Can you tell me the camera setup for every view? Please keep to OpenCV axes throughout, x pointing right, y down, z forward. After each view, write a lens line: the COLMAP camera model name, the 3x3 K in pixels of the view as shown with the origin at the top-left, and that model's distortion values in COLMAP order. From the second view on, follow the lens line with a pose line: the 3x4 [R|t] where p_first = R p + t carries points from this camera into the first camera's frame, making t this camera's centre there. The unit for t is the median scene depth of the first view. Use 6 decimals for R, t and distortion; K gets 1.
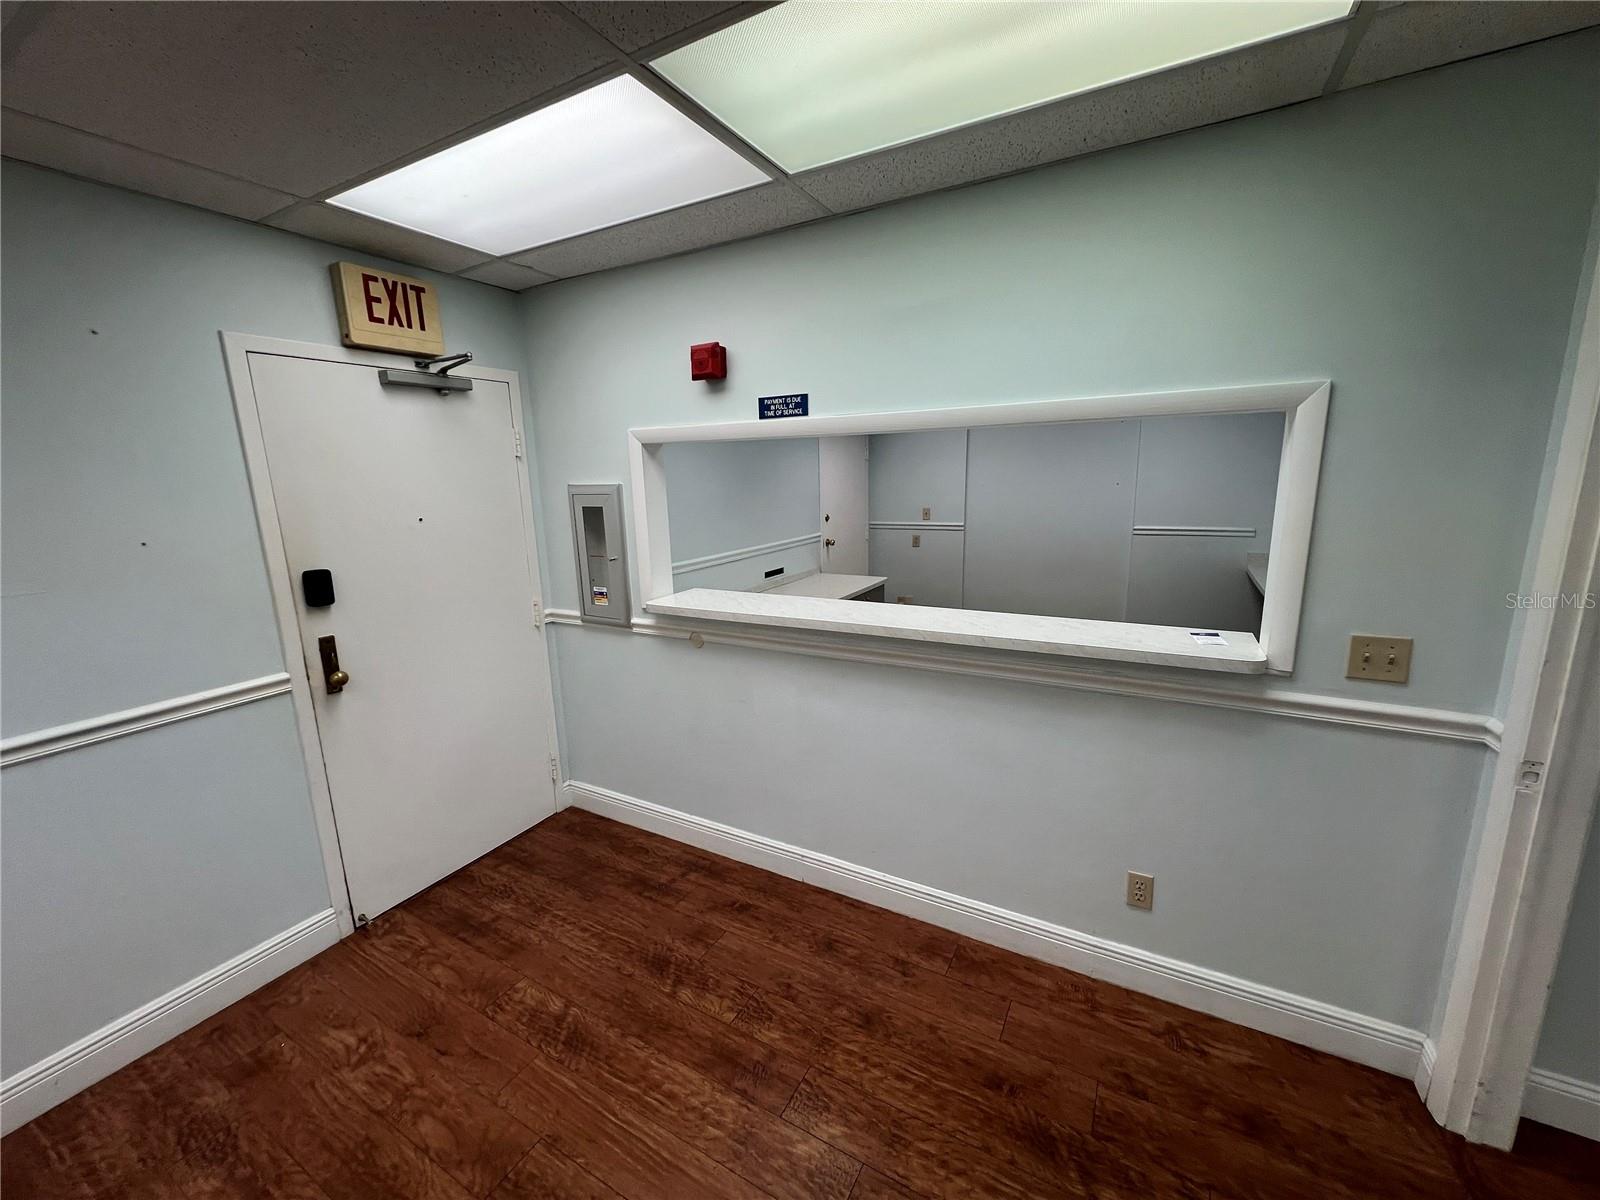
lens RADIAL K [[637.2, 0, 798.5], [0, 637.2, 601.0], [0, 0, 1]] dist [-0.000158, -0.000198]
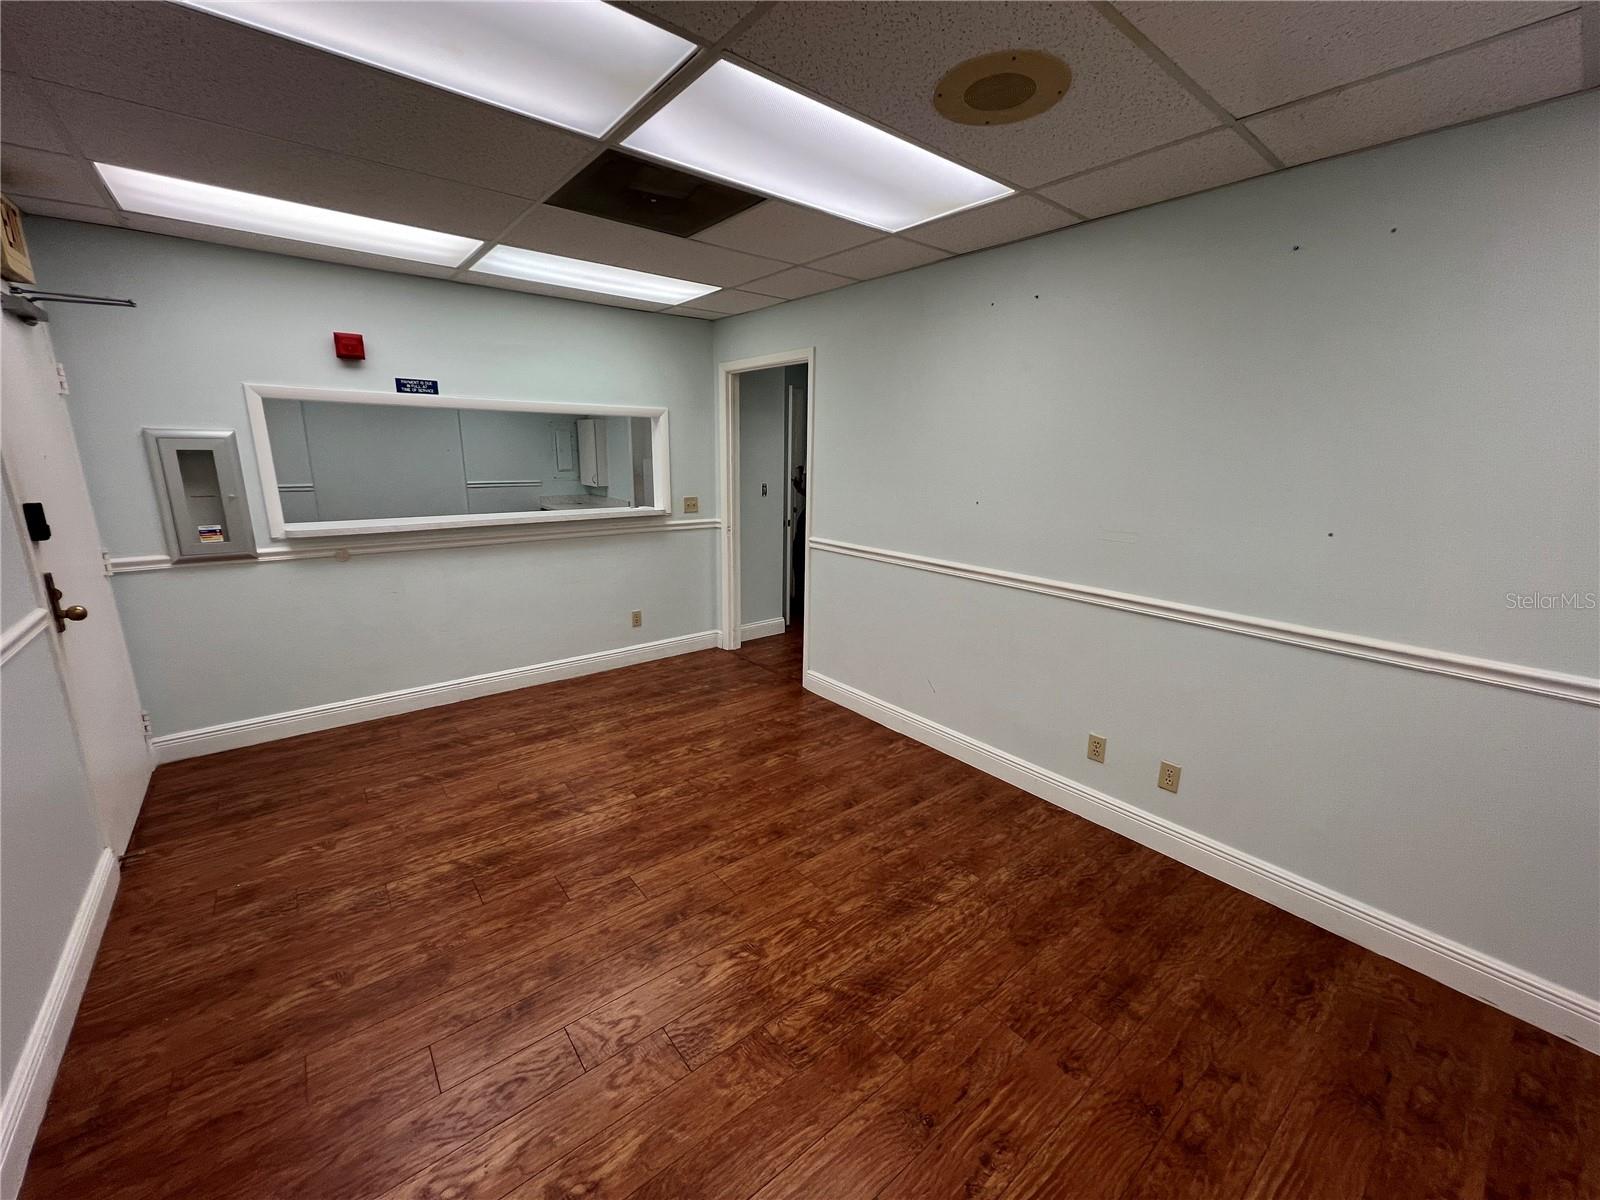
lens RADIAL K [[637.2, 0, 800.3], [0, 637.2, 599.1], [0, 0, 1]] dist [-0.000158, -0.000198]
pose [[0.372537, -0.185333, 0.909323, -1.205494], [0.156071, 0.978411, 0.135474, 0.141664], [-0.914799, 0.091450, 0.393420, -0.430367]]
